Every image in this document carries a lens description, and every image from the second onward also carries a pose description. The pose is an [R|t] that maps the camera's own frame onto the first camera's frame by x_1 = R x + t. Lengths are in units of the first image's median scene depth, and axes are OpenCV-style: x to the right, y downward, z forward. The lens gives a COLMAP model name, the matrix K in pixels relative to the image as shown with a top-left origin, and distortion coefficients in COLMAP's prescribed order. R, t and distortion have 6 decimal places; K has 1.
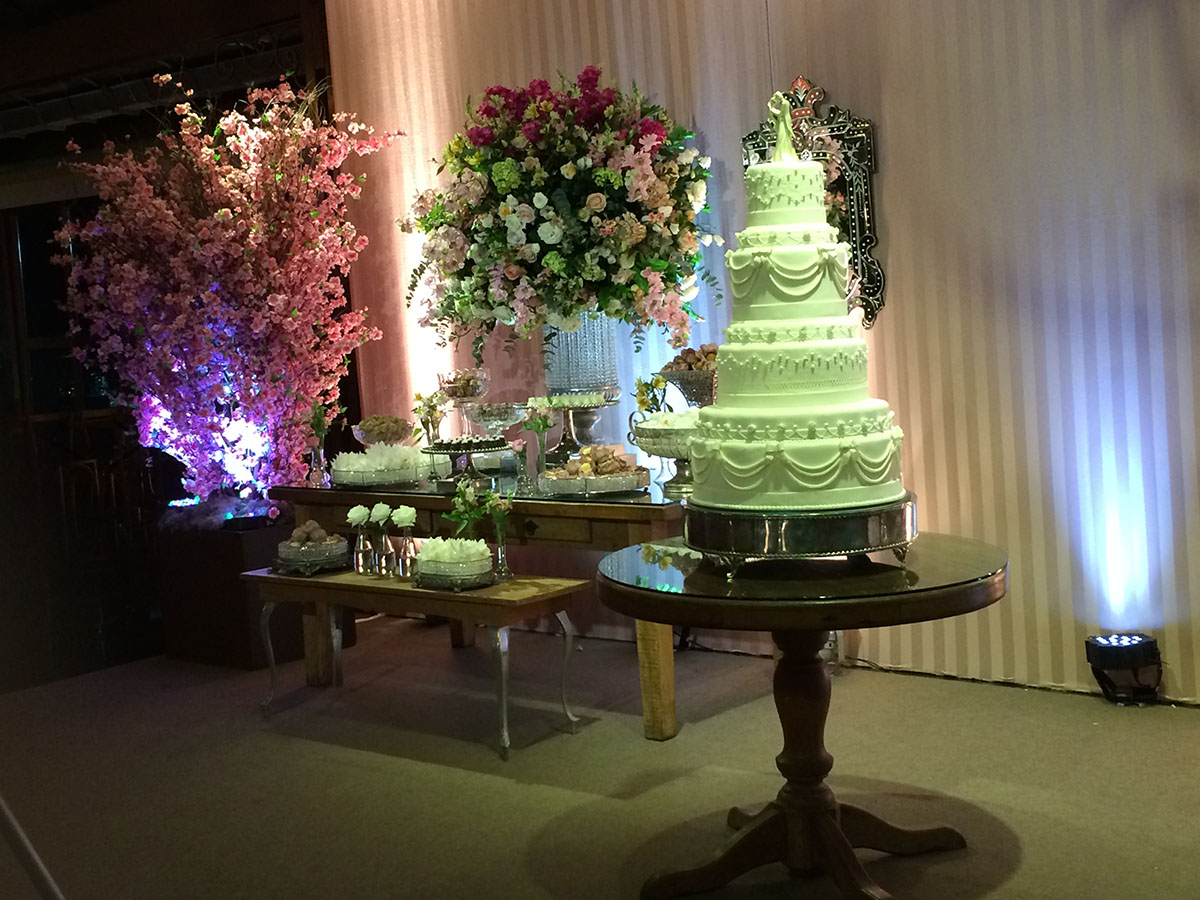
lens RADIAL K [[1553.3, 0, 600.0], [0, 1553.3, 450.0], [0, 0, 1]] dist [0.003291, 0.088330]
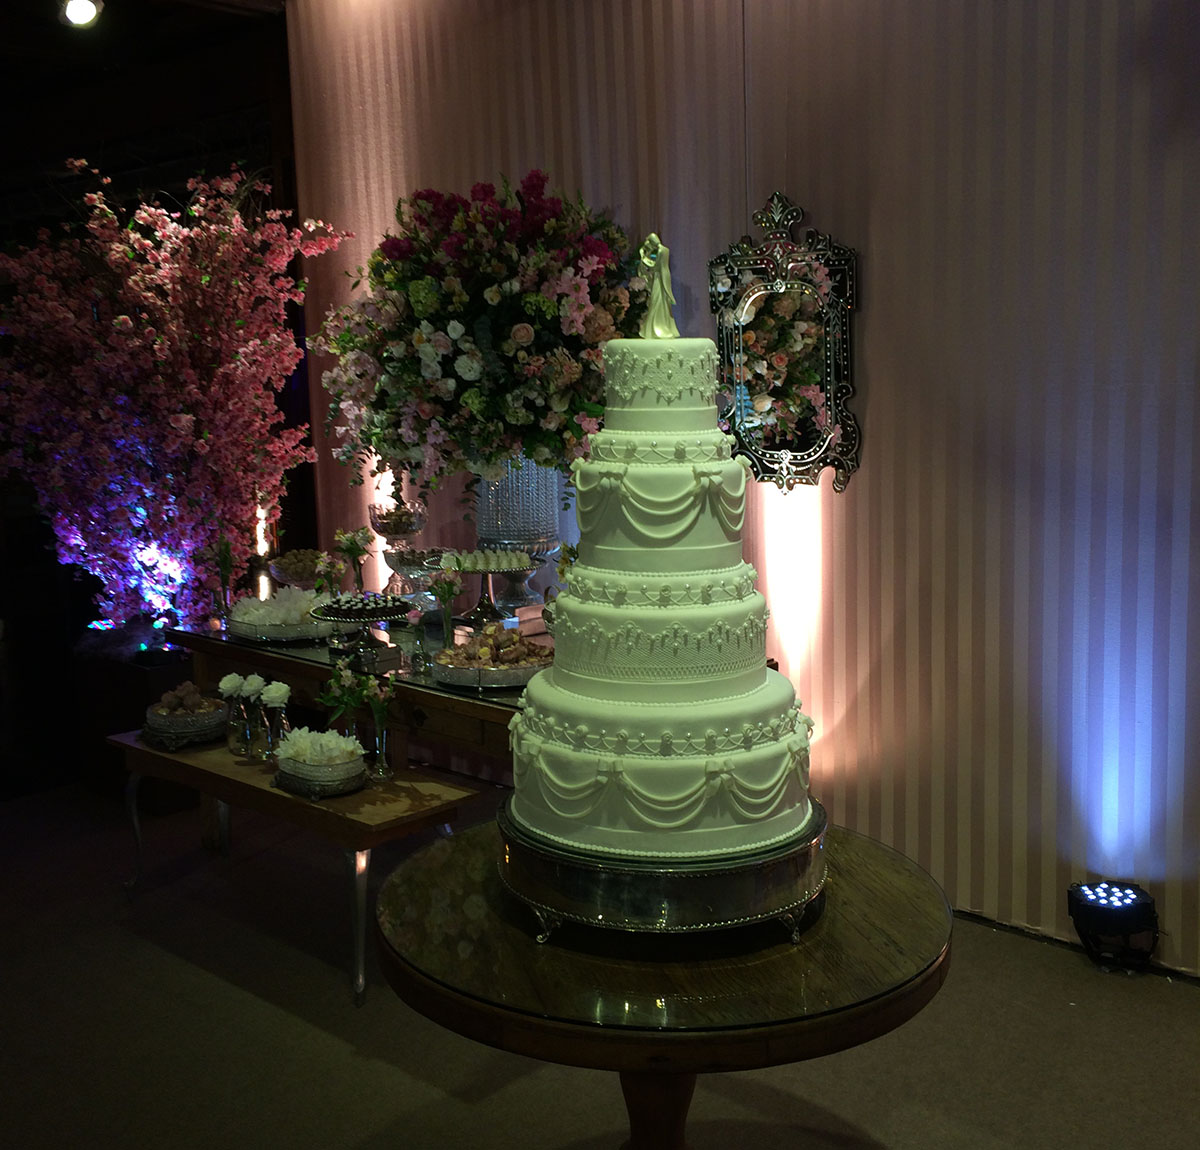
lens RADIAL K [[1353.4, 0, 600.0], [0, 1353.4, 575.0], [0, 0, 1]] dist [0.040354, -0.043270]
pose [[0.997653, 0.052490, -0.043976, 0.078353], [-0.049921, 0.997090, 0.057607, -0.071603], [0.046872, -0.055277, 0.997370, 0.248984]]
